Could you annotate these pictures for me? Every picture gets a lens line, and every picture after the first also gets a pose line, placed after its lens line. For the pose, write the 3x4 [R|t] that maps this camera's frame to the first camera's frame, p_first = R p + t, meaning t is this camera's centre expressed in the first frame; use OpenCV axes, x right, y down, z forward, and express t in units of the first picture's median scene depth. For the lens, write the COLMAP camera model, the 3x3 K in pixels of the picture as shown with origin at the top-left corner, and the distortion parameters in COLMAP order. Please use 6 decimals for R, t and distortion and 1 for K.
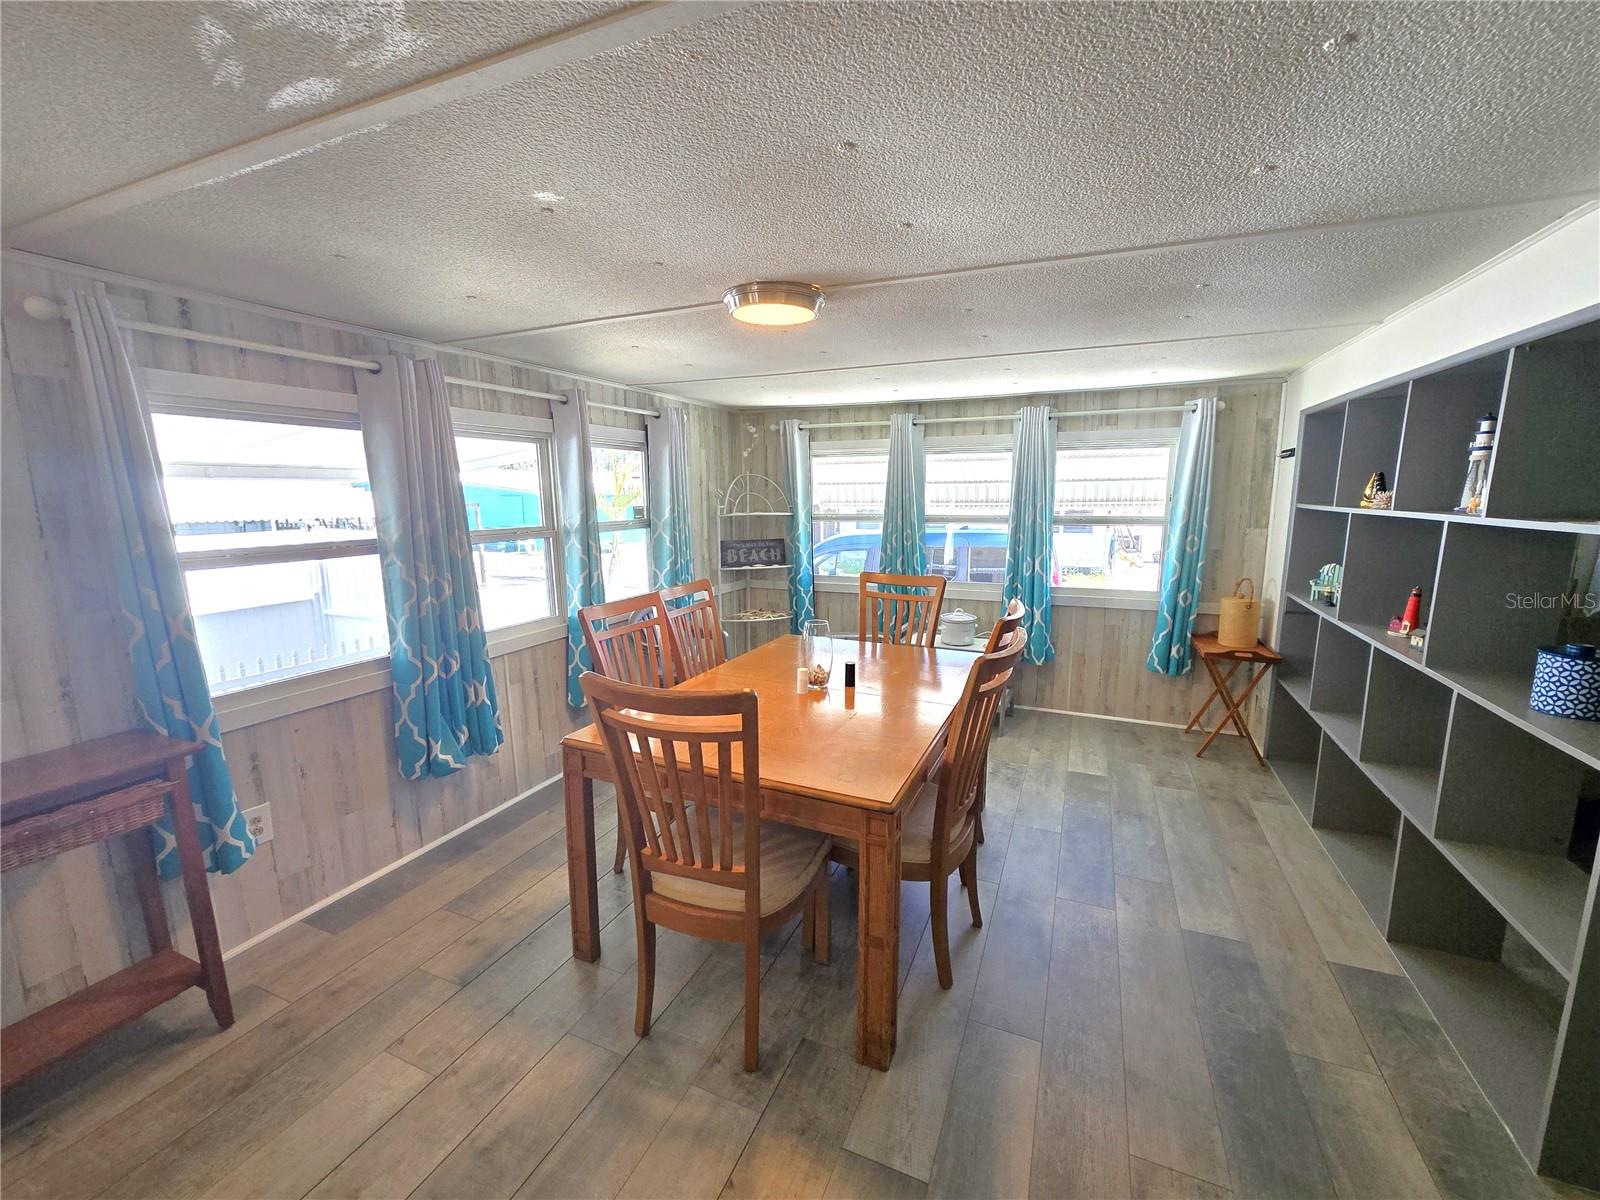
lens RADIAL K [[655.8, 0, 804.1], [0, 655.8, 604.3], [0, 0, 1]] dist [-0.000957, 0.001214]
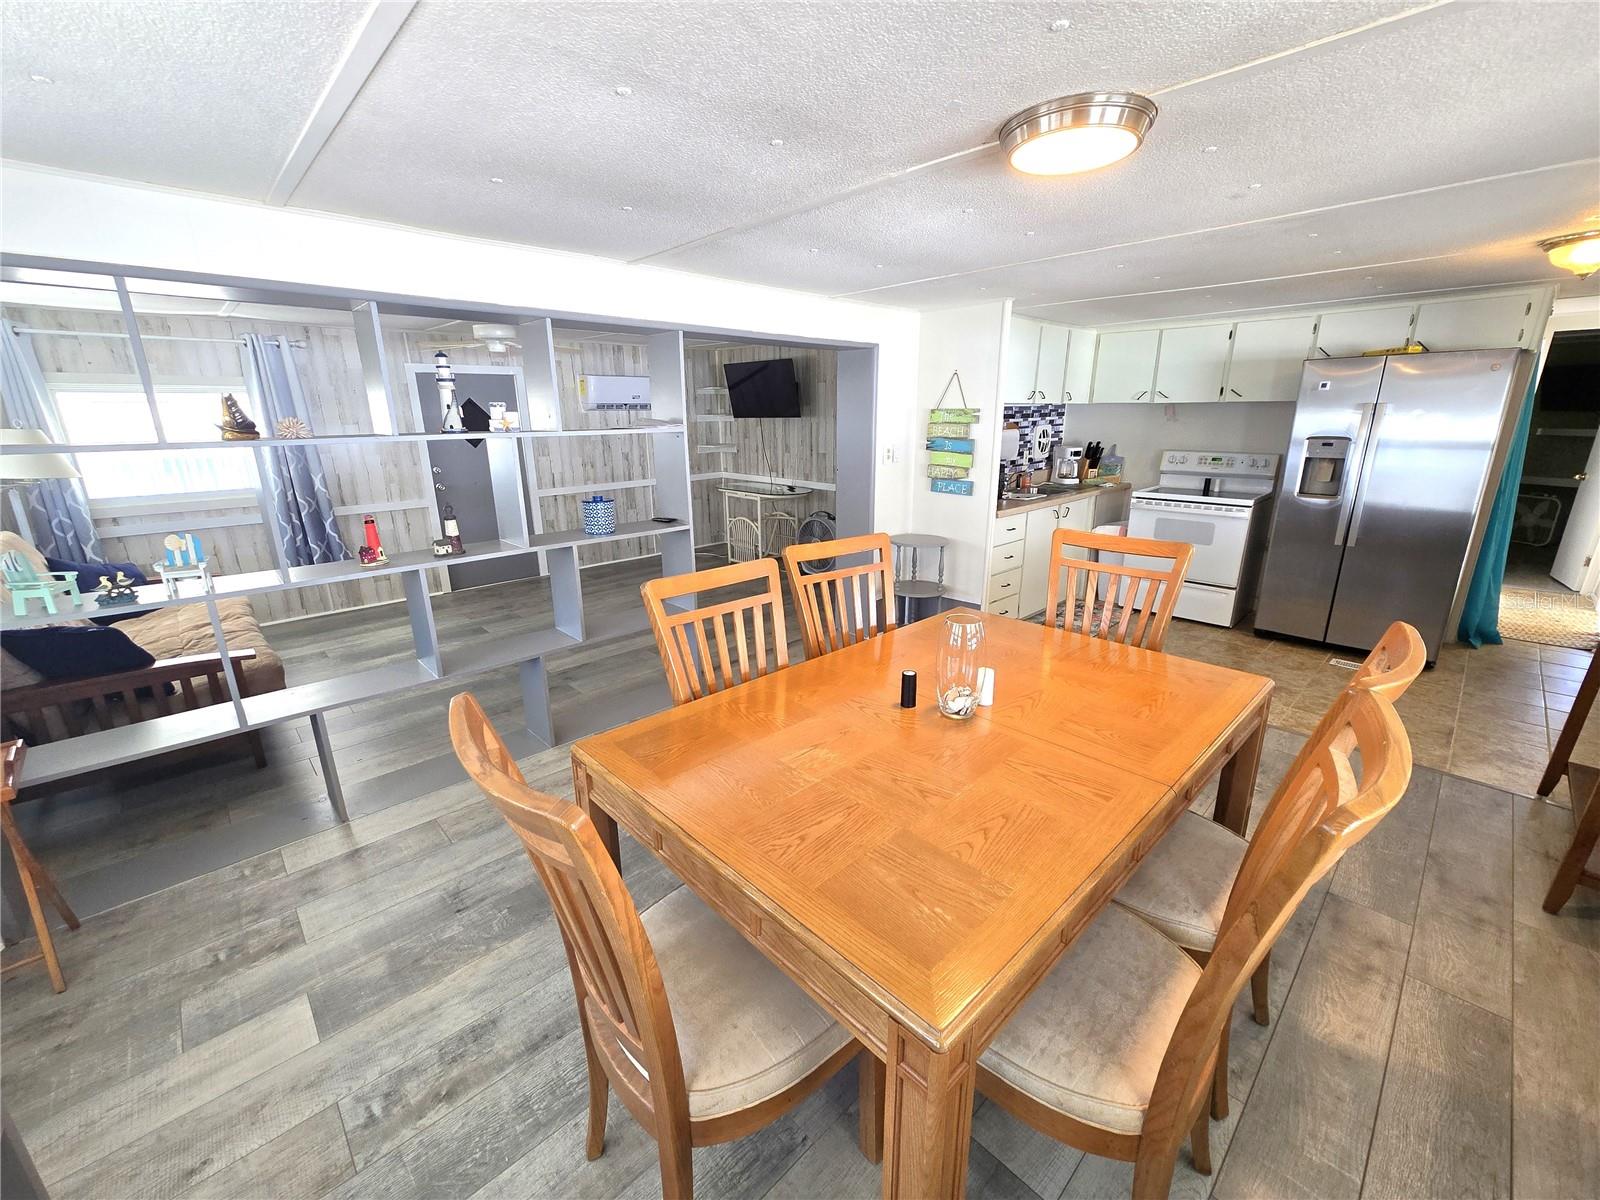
lens RADIAL K [[655.8, 0, 804.1], [0, 655.8, 604.3], [0, 0, 1]] dist [-0.000957, 0.001214]
pose [[-0.925234, -0.097927, 0.366542, -0.043621], [0.076606, 0.897996, 0.433284, -0.163561], [-0.371584, 0.428968, -0.823354, 0.933336]]
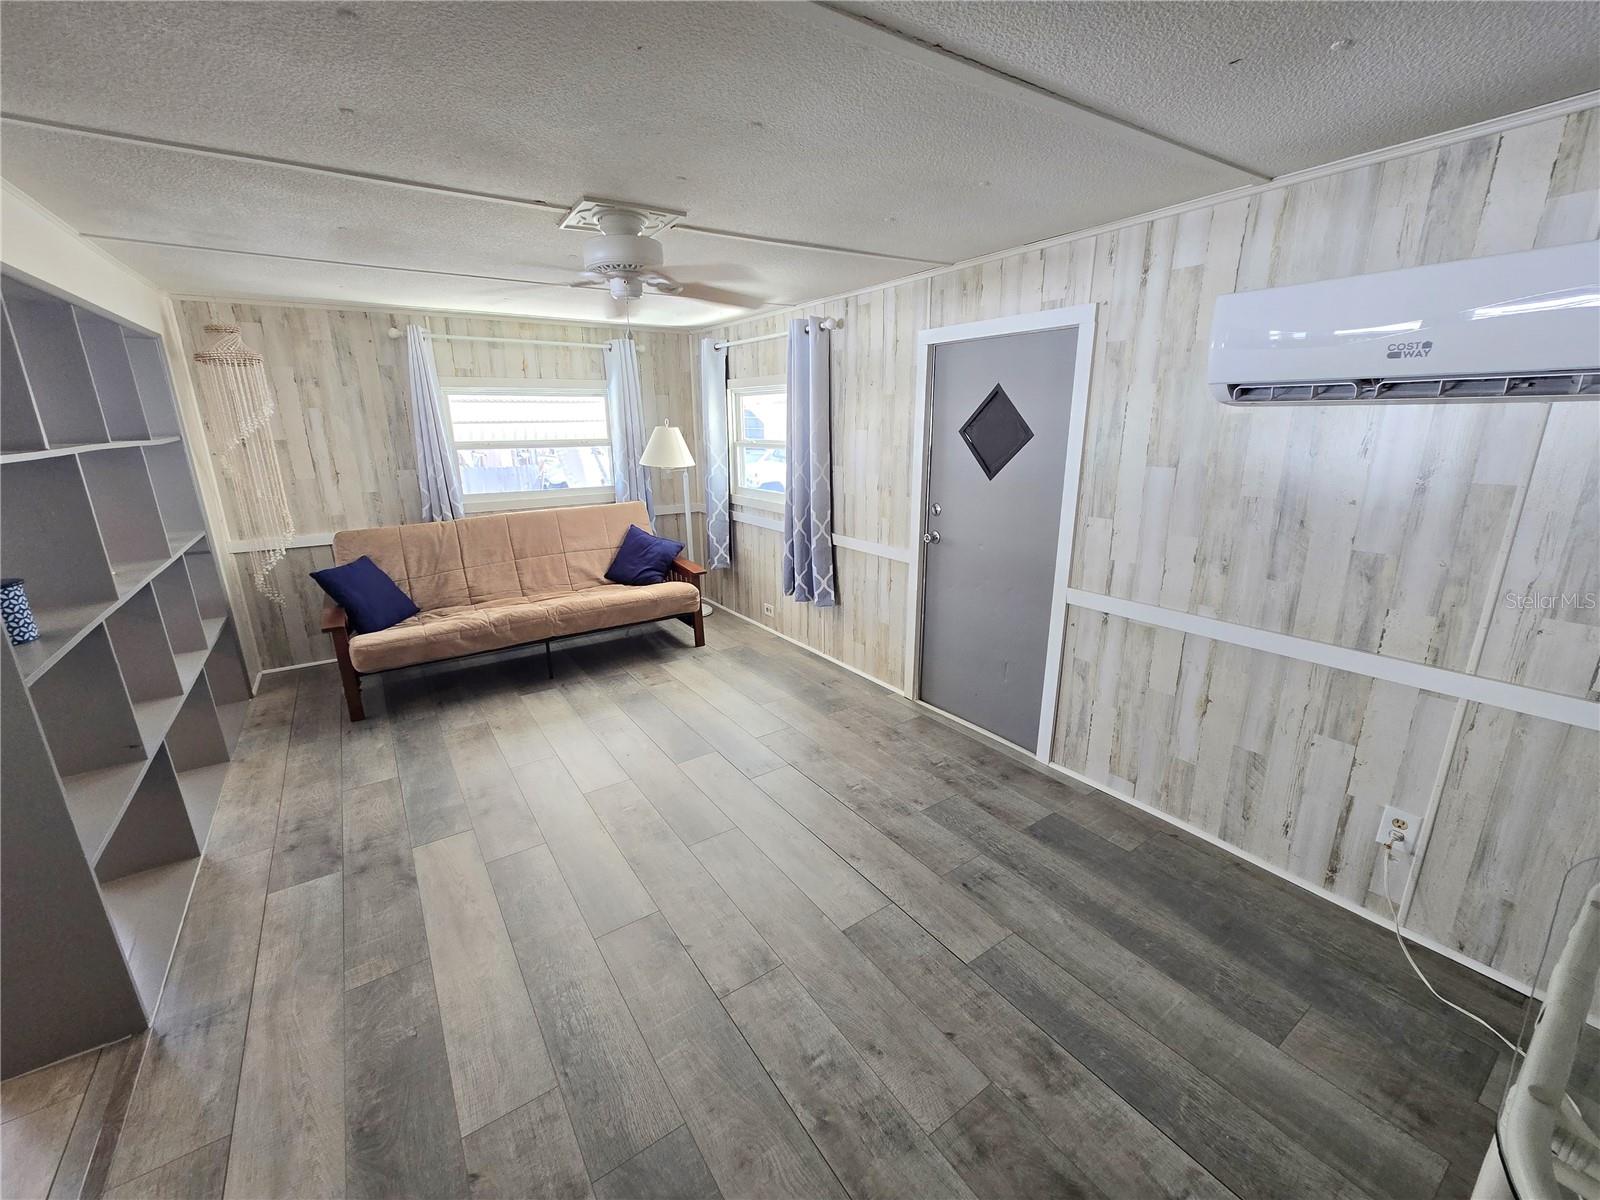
lens RADIAL K [[655.8, 0, 804.1], [0, 655.8, 604.3], [0, 0, 1]] dist [-0.000957, 0.001214]
pose [[0.512496, -0.228371, 0.827765, 0.375008], [0.146144, 0.973119, 0.177990, 0.047478], [-0.846162, 0.029754, 0.532095, -0.226837]]
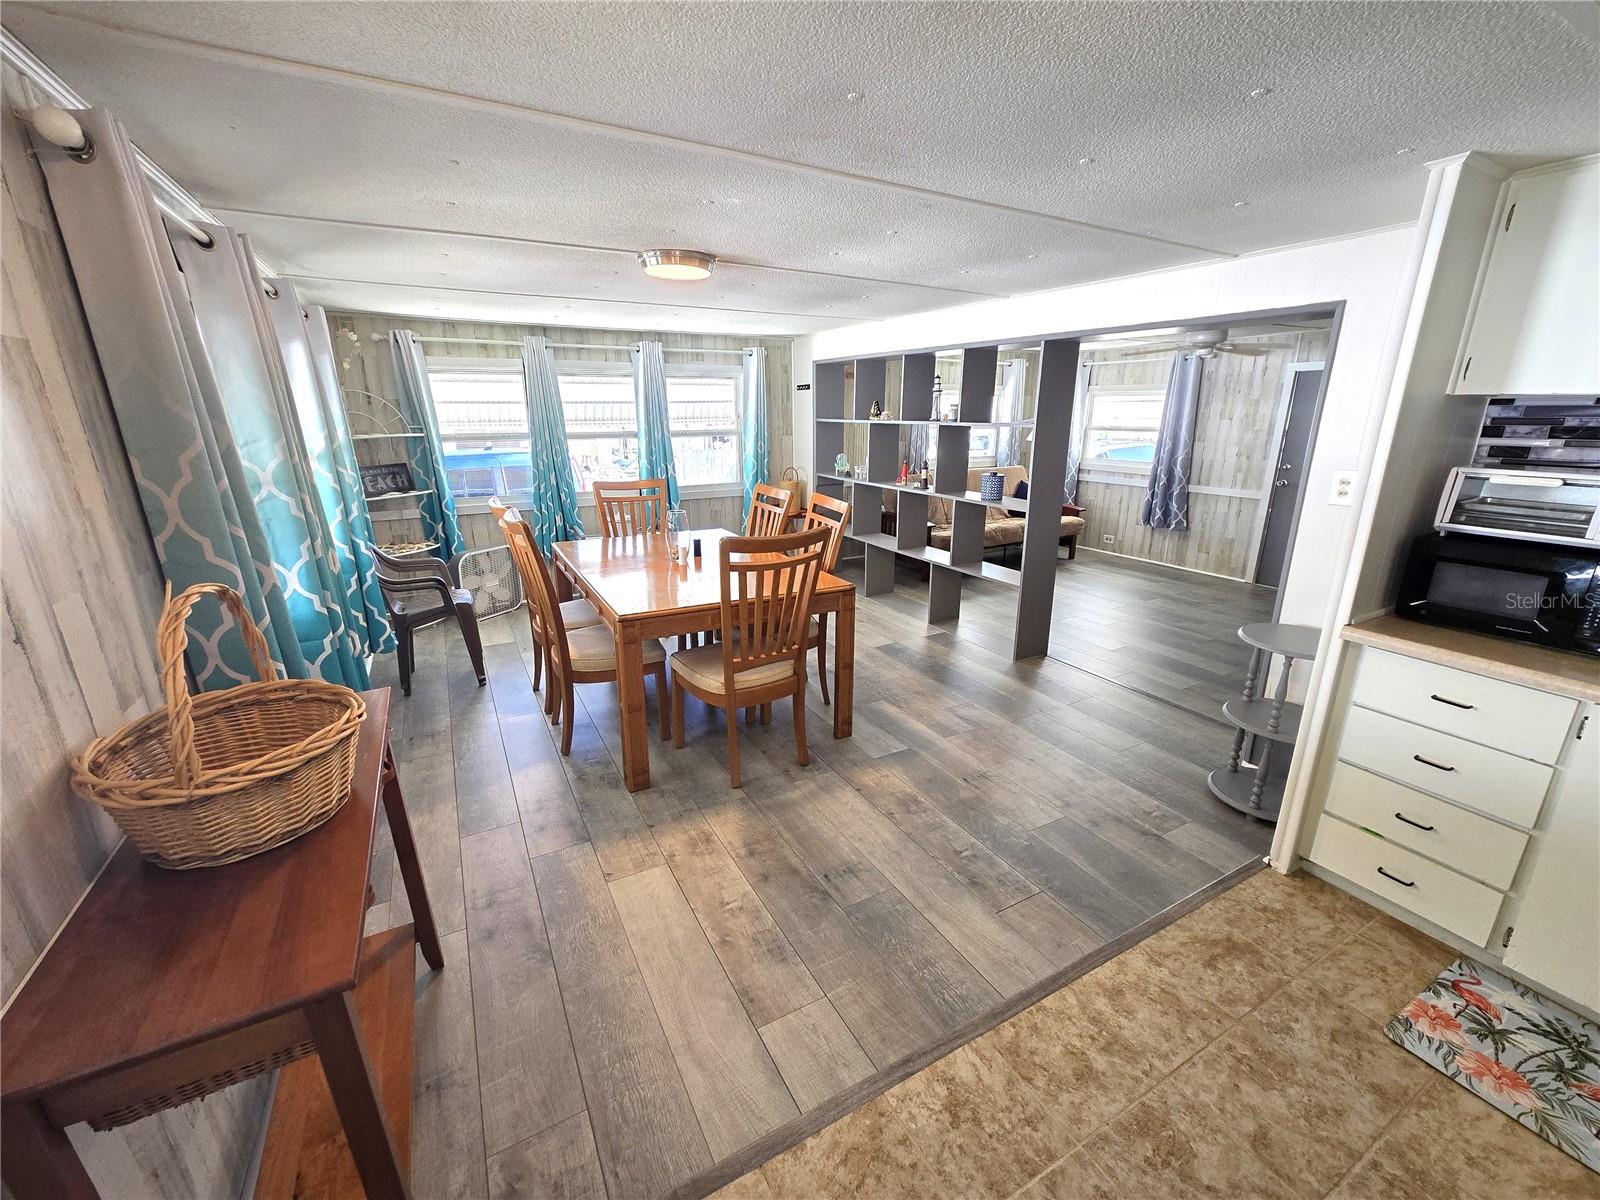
lens RADIAL K [[655.8, 0, 804.1], [0, 655.8, 604.3], [0, 0, 1]] dist [-0.000957, 0.001214]
pose [[0.604631, -0.221784, 0.765006, -0.534506], [0.133553, 0.975083, 0.177133, 0.006150], [-0.785230, -0.004931, 0.619185, -0.011772]]
